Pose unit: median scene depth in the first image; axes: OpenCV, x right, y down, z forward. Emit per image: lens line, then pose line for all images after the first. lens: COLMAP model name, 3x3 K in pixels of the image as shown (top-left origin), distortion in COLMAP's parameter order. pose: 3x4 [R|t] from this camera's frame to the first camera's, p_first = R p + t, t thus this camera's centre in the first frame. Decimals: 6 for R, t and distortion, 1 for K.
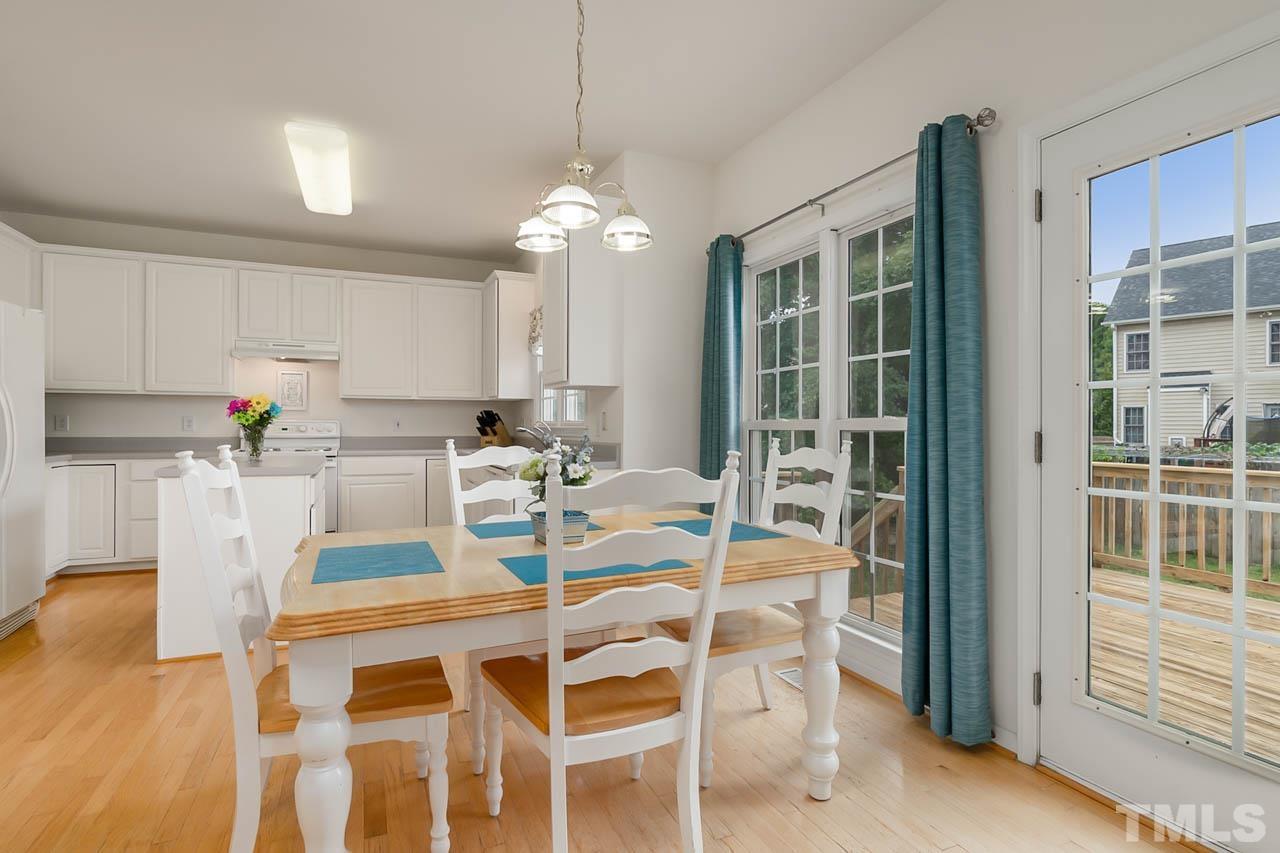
lens RADIAL K [[619.0, 0, 641.1], [0, 619.0, 429.9], [0, 0, 1]] dist [-0.006539, -0.000094]
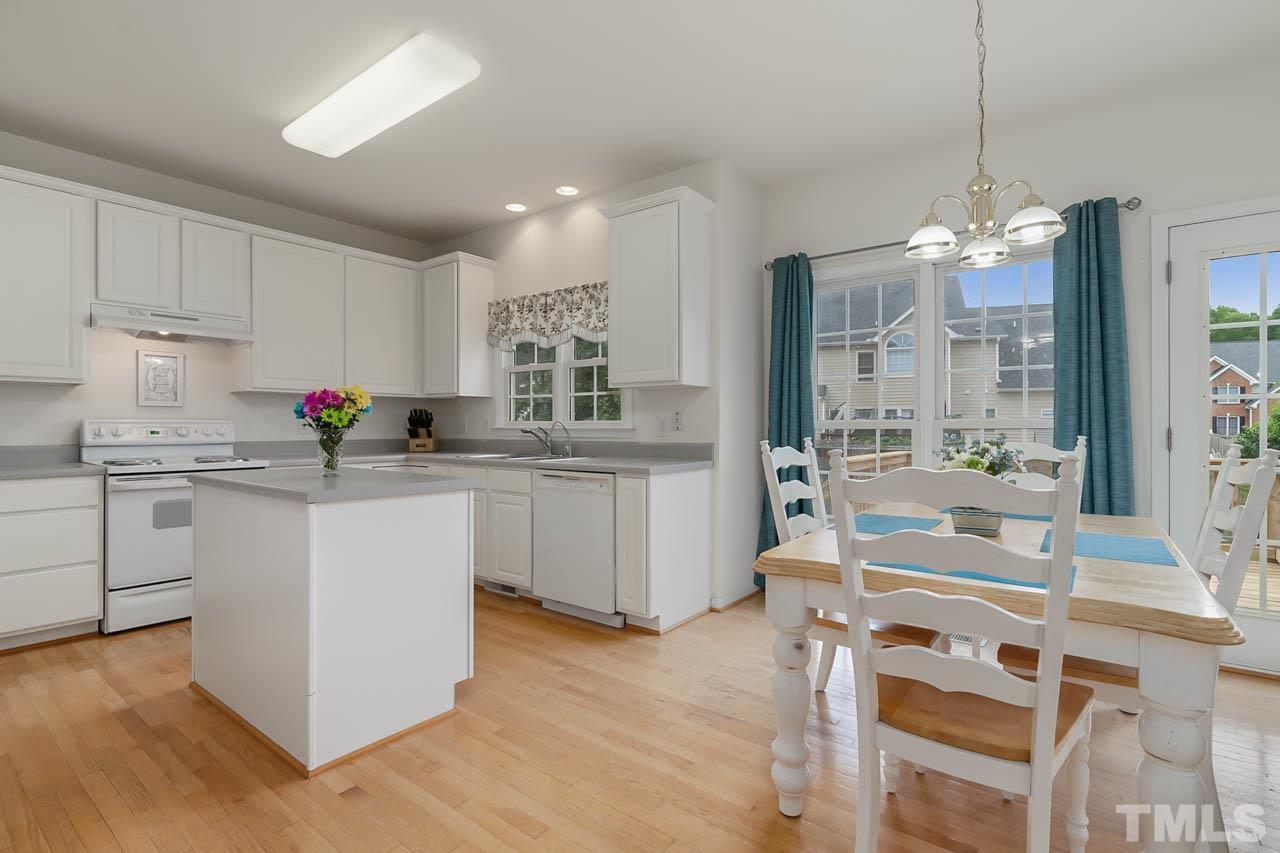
lens RADIAL K [[619.0, 0, 632.0], [0, 619.0, 425.6], [0, 0, 1]] dist [-0.006539, -0.000094]
pose [[0.882571, -0.001319, 0.470178, -0.466161], [0.005845, 0.999950, -0.008166, 0.000688], [-0.470143, 0.009955, 0.882534, 0.118131]]
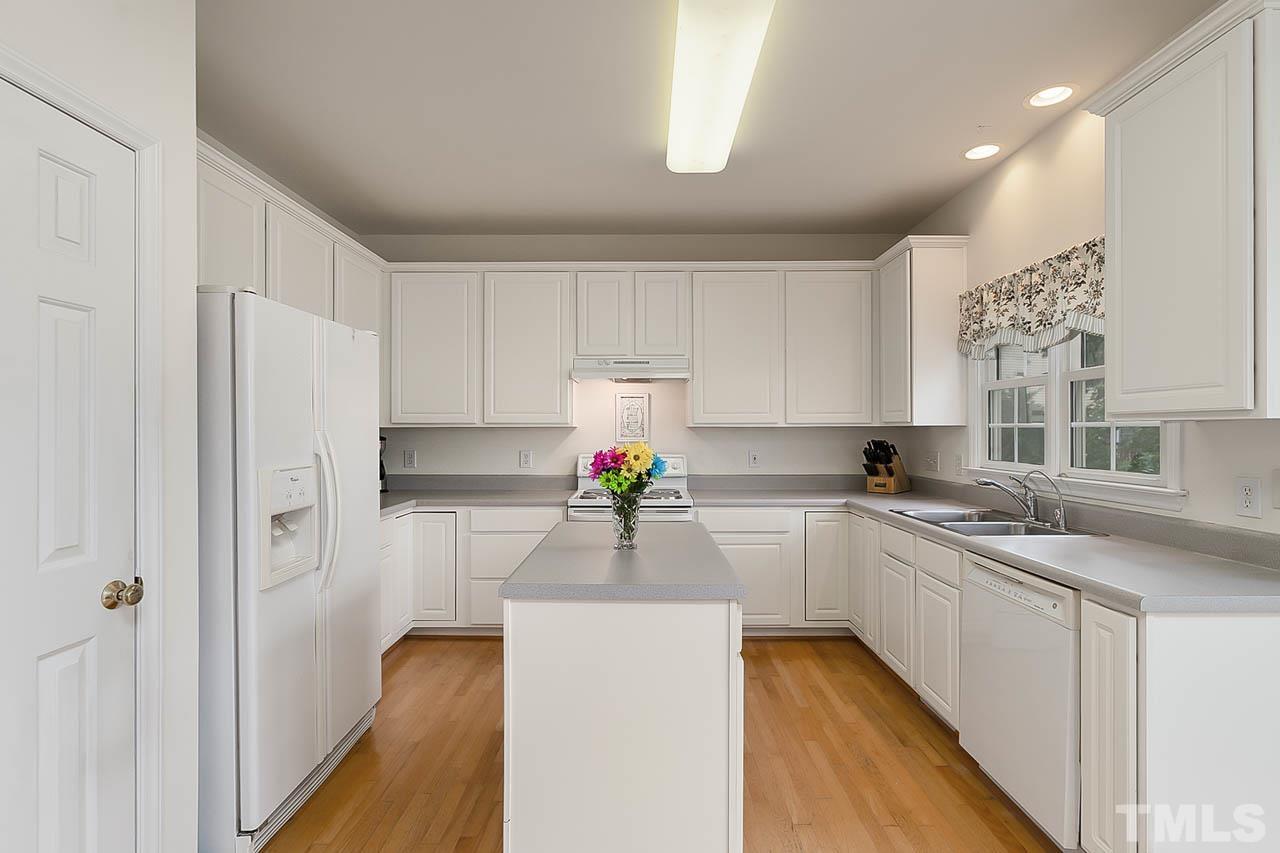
lens RADIAL K [[619.0, 0, 643.5], [0, 619.0, 430.7], [0, 0, 1]] dist [-0.006539, -0.000094]
pose [[0.913031, -0.005529, -0.407853, -0.244016], [0.002623, 0.999967, -0.007683, -0.044484], [0.407882, 0.005945, 0.913015, 0.295829]]
